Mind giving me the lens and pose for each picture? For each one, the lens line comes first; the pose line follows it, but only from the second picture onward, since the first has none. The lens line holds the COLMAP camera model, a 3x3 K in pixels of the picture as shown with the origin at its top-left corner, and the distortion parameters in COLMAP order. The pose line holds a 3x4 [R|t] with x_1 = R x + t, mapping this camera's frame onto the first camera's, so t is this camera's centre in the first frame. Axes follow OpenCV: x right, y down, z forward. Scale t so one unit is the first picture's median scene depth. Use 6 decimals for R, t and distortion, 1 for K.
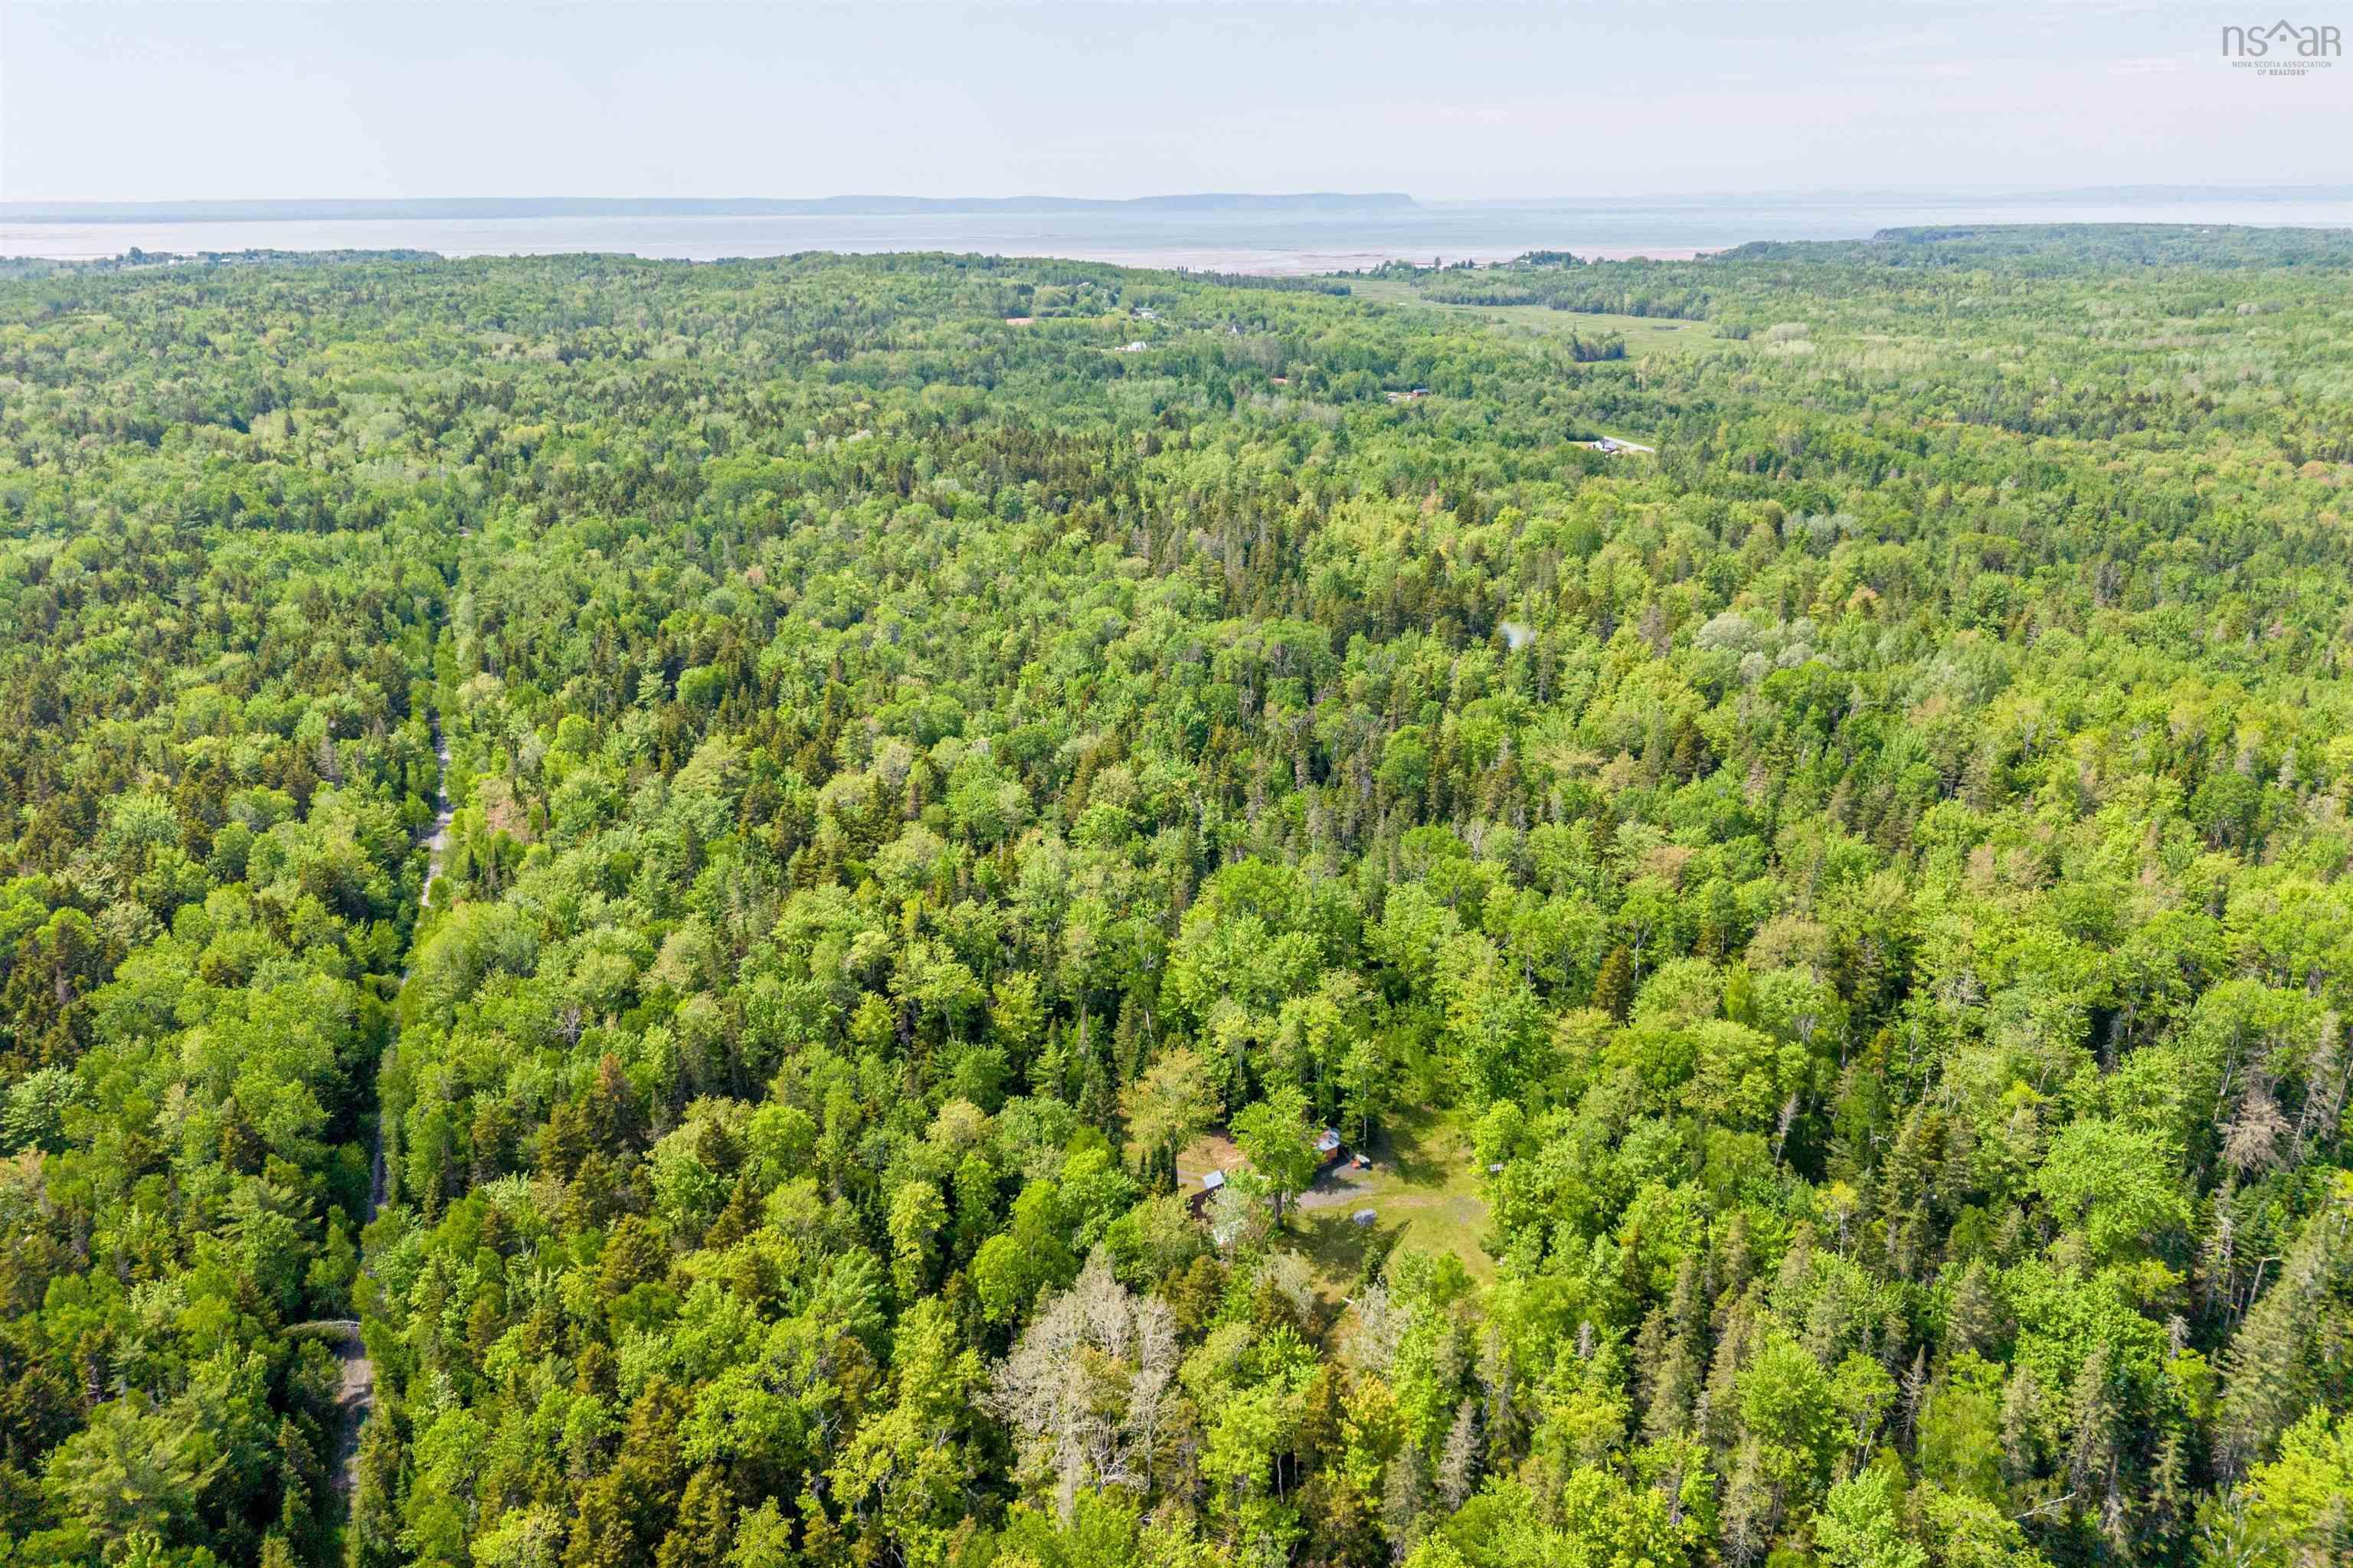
lens RADIAL K [[1546.4, 0, 1160.4], [0, 1546.4, 748.7], [0, 0, 1]] dist [0.012591, -0.021181]
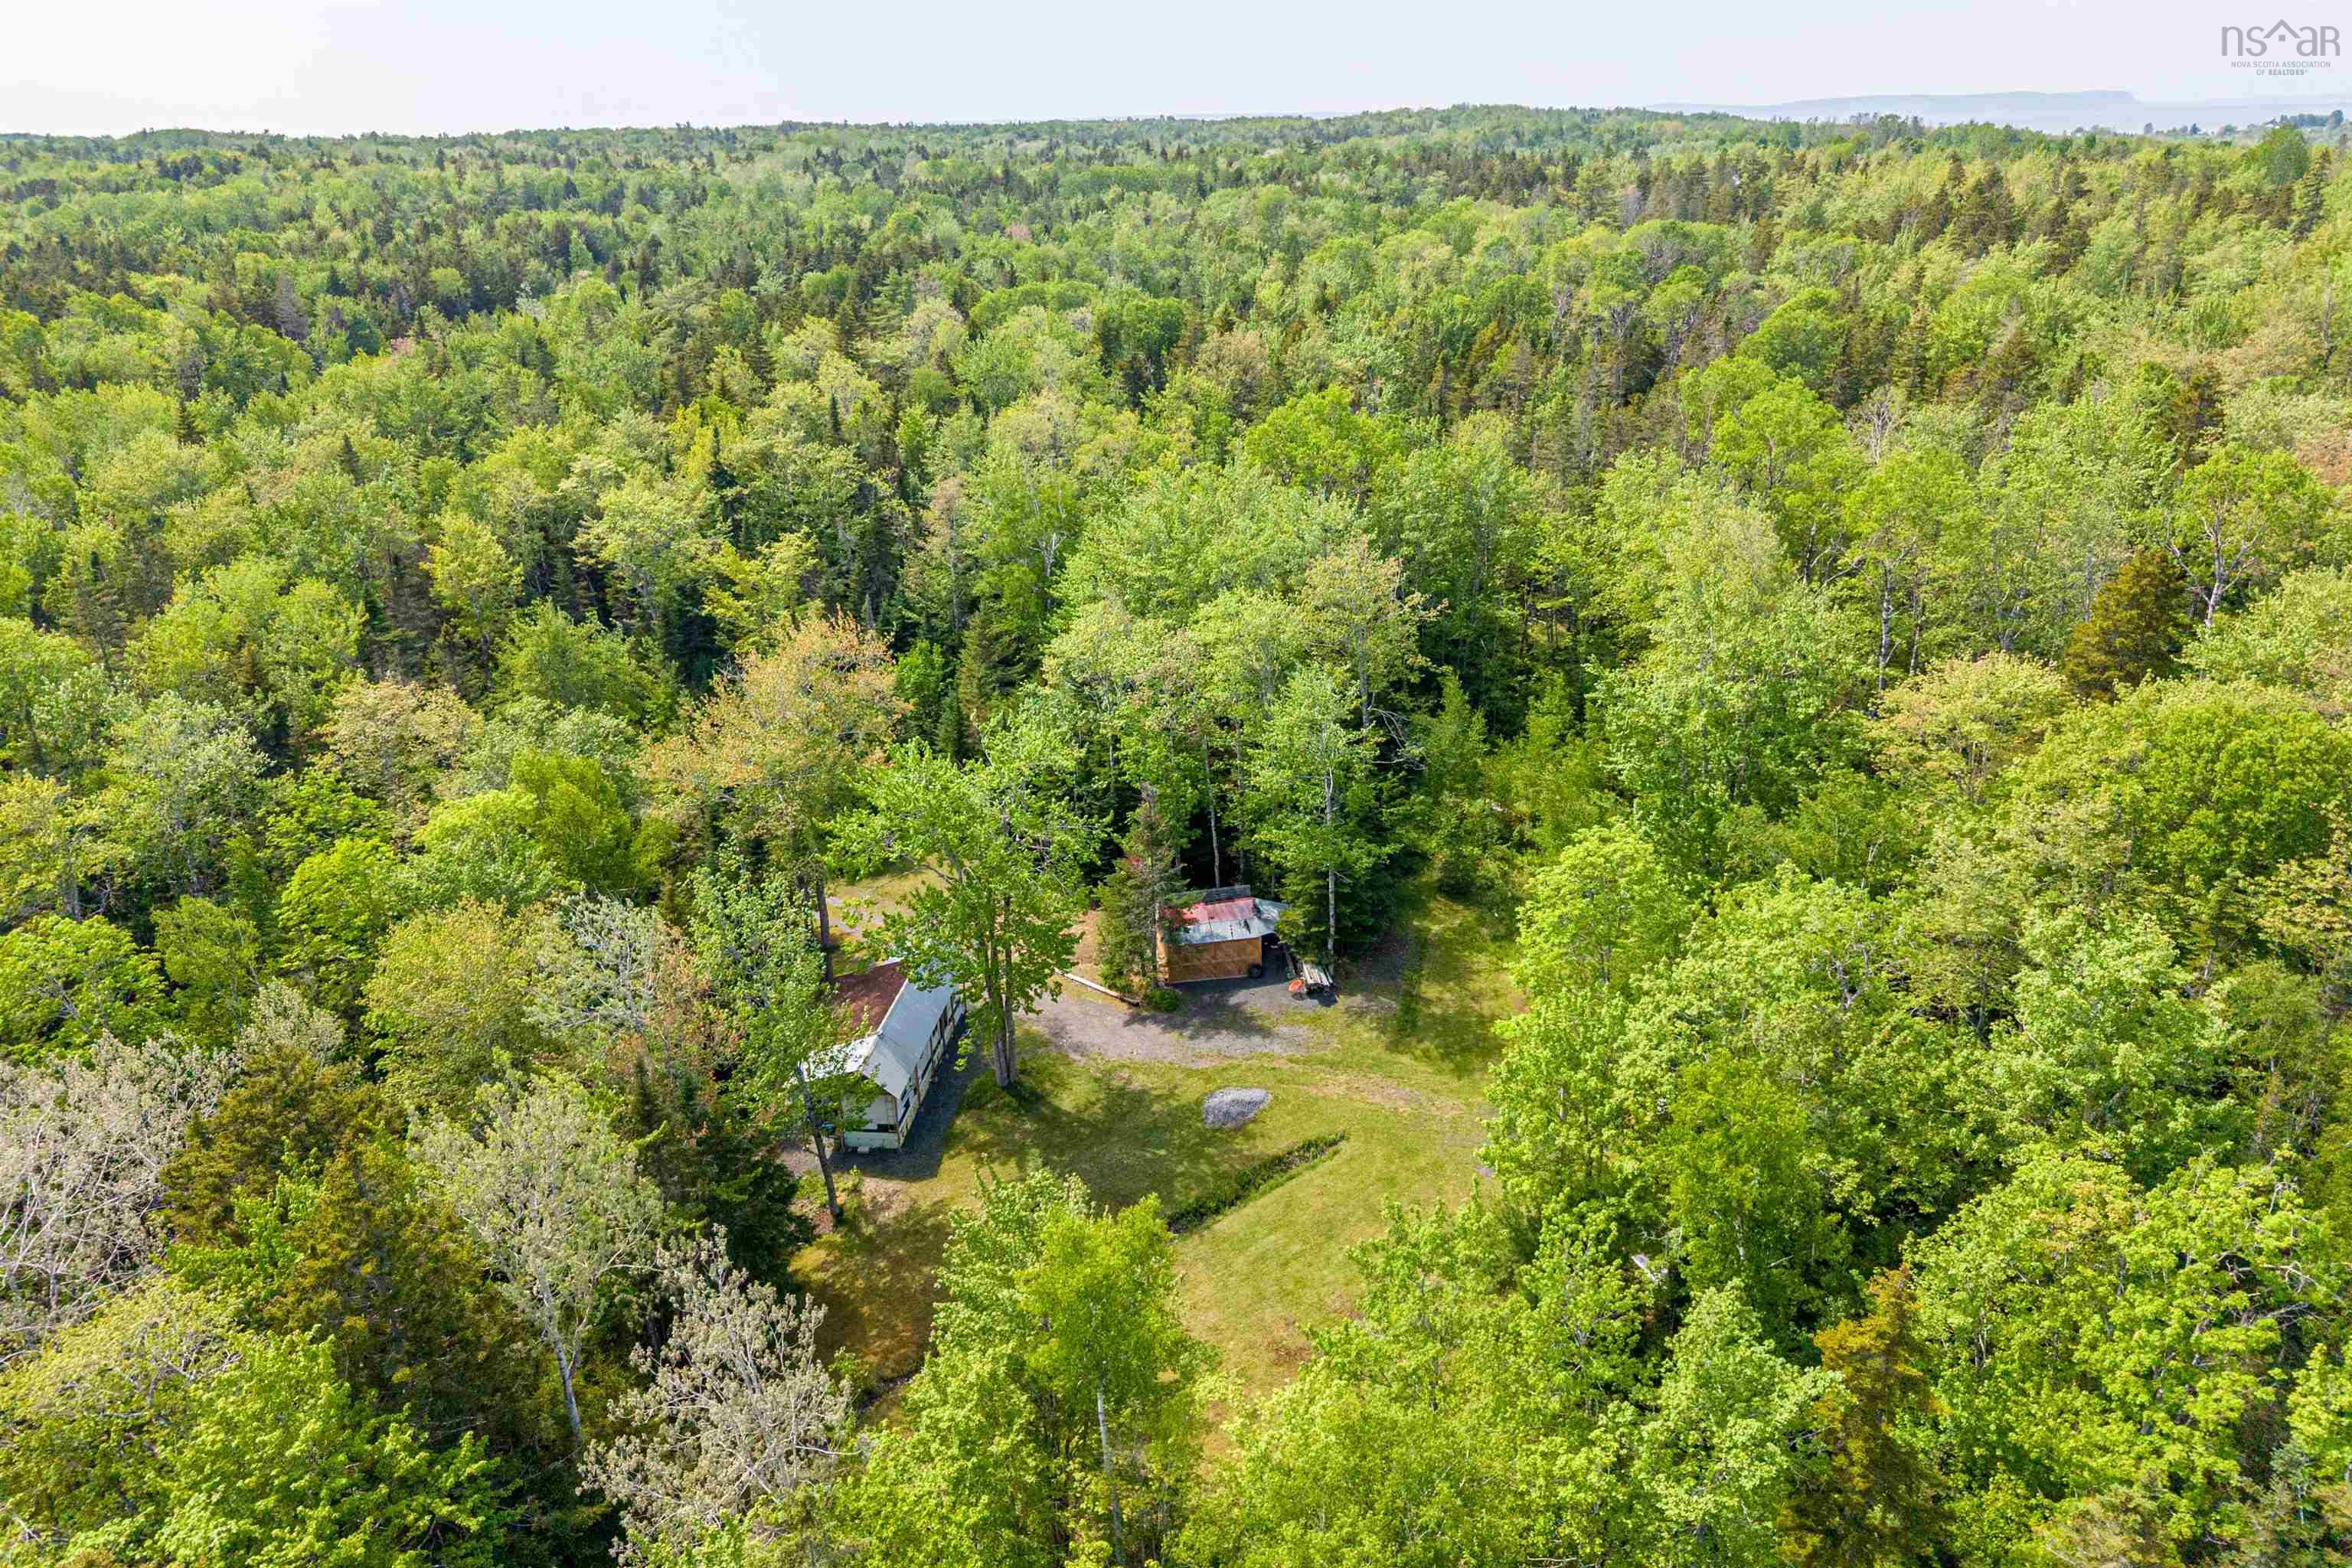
lens RADIAL K [[1570.1, 0, 1151.2], [0, 1570.1, 736.9], [0, 0, 1]] dist [0.052993, -0.049706]
pose [[0.933832, 0.115224, -0.338646, 0.146817], [-0.099545, 0.993013, 0.063371, 0.120426], [0.343582, -0.025467, 0.938777, 0.400526]]
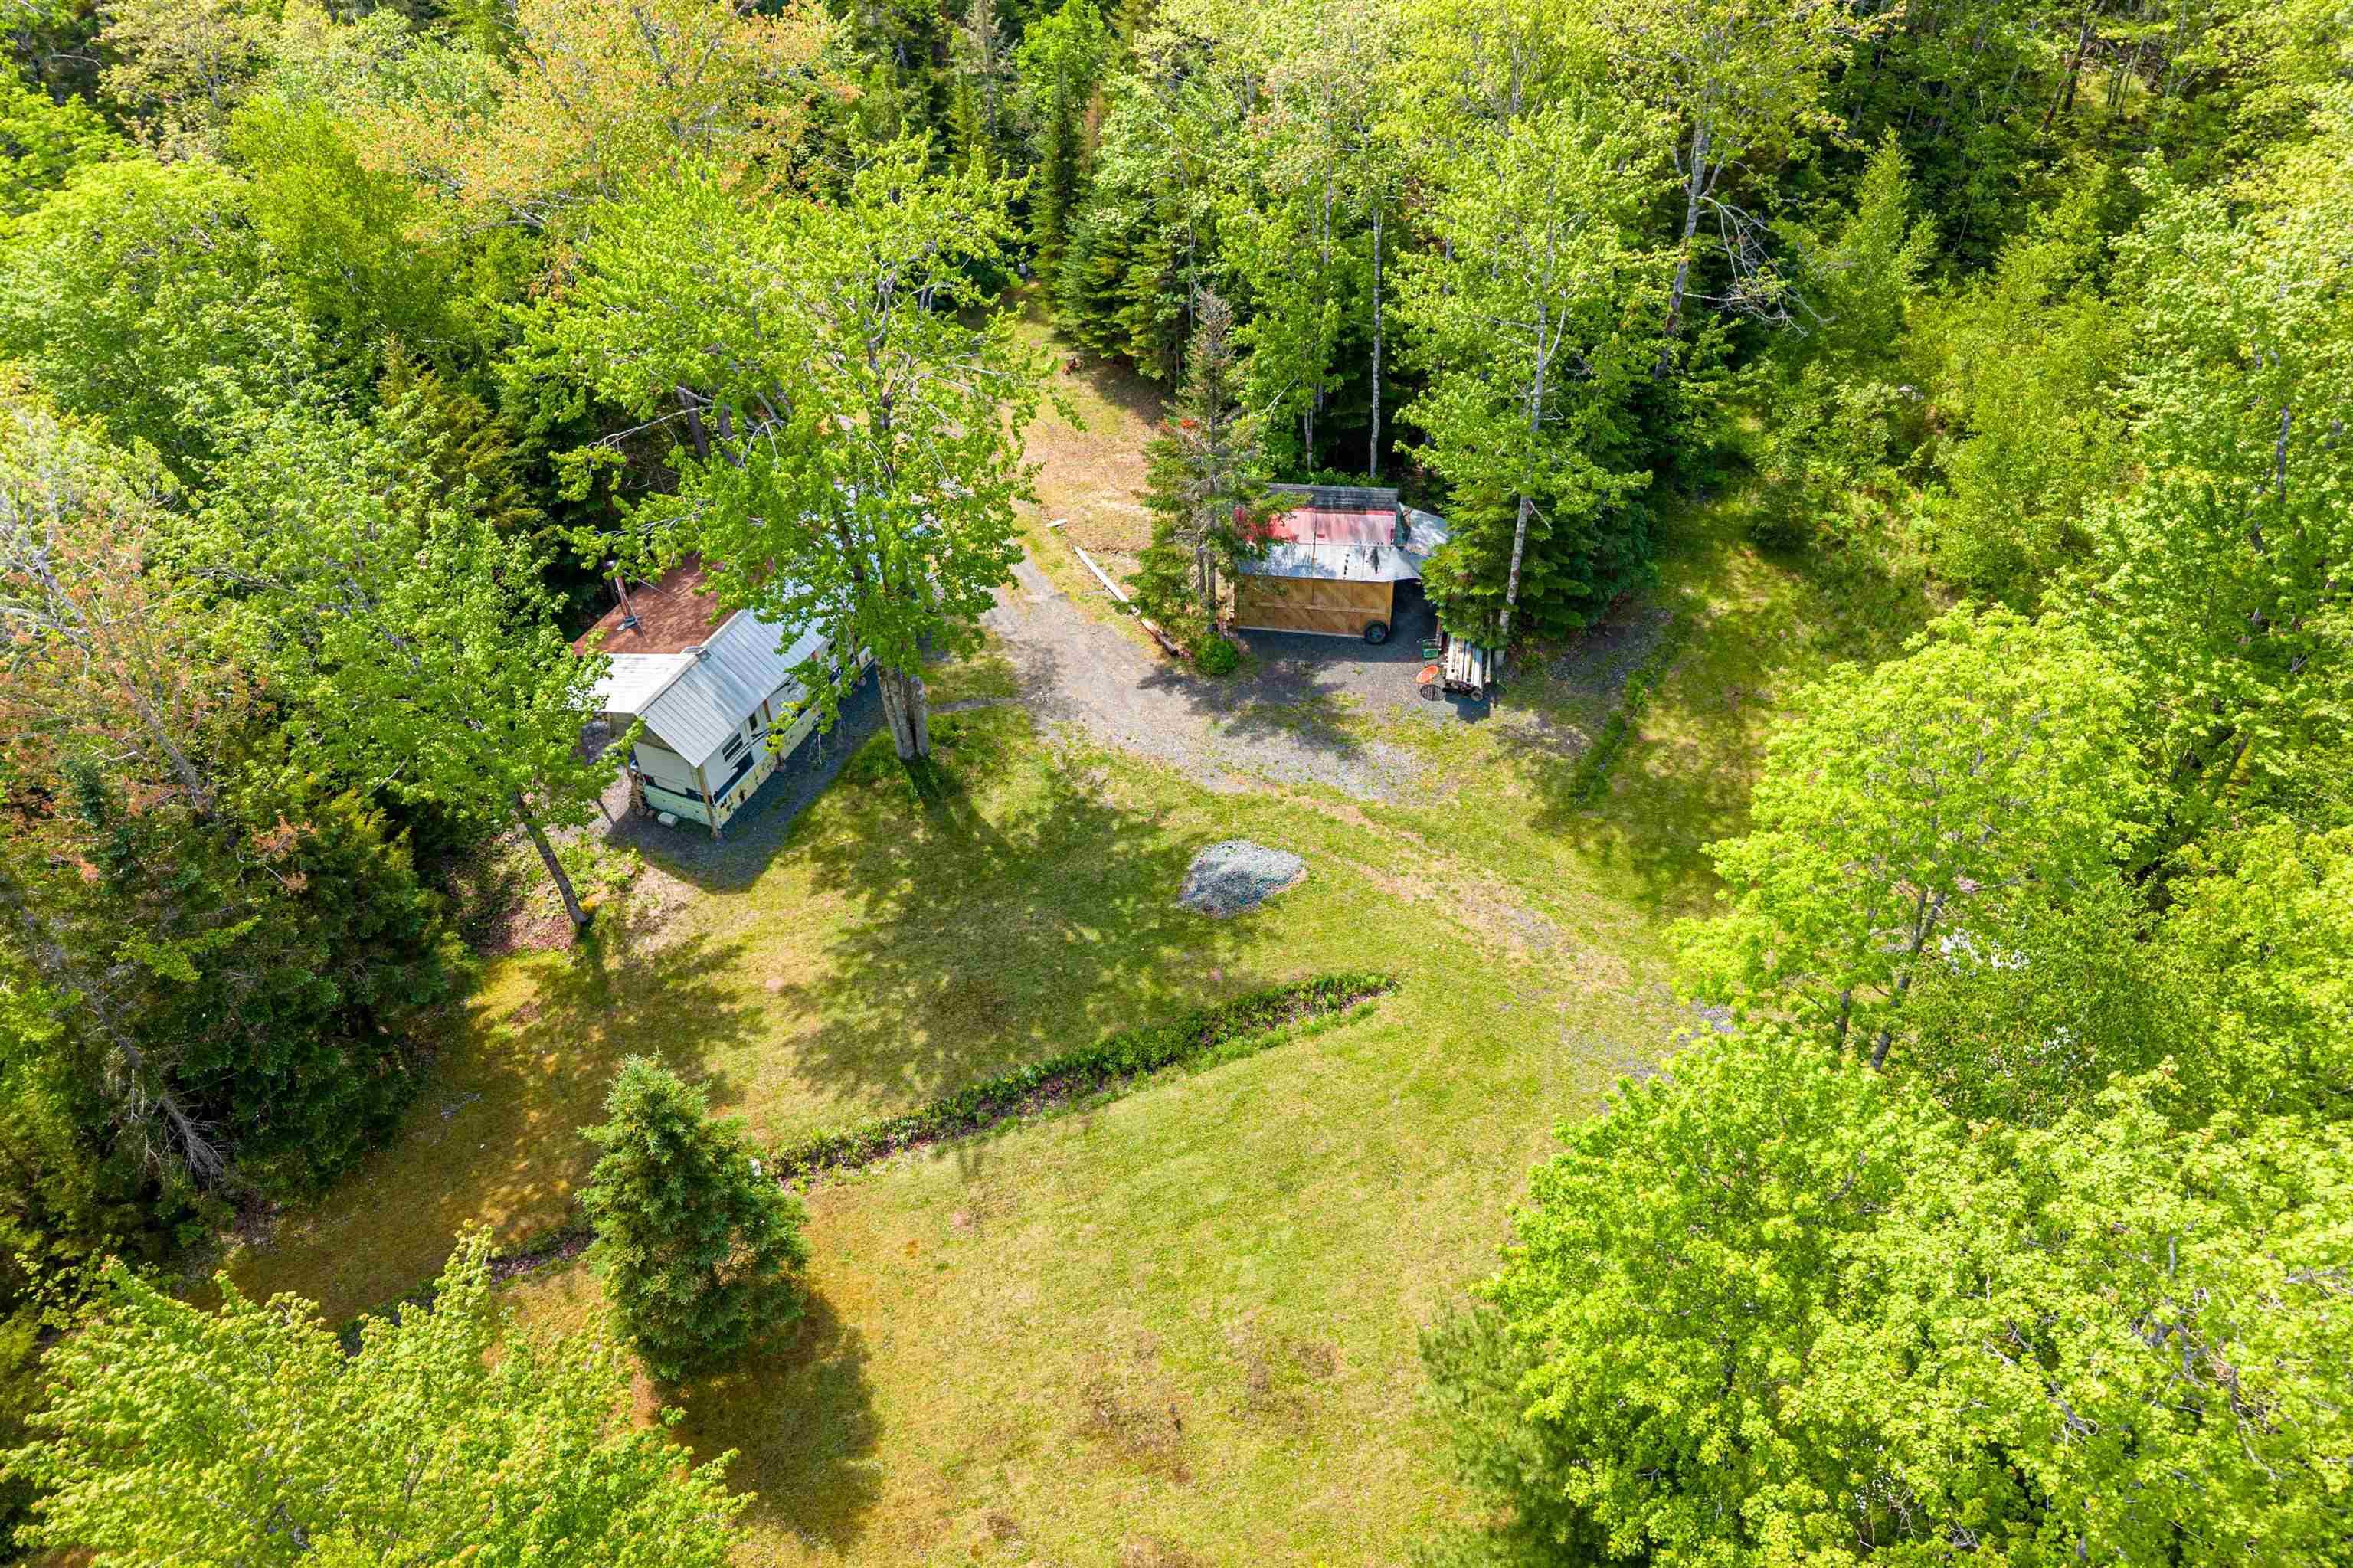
lens RADIAL K [[1570.9, 0, 1151.7], [0, 1570.9, 736.8], [0, 0, 1]] dist [0.052993, -0.049706]
pose [[0.788202, 0.408415, -0.460364, 0.138491], [-0.193689, 0.874666, 0.444346, 0.116298], [0.584142, -0.261067, 0.768519, 0.517963]]
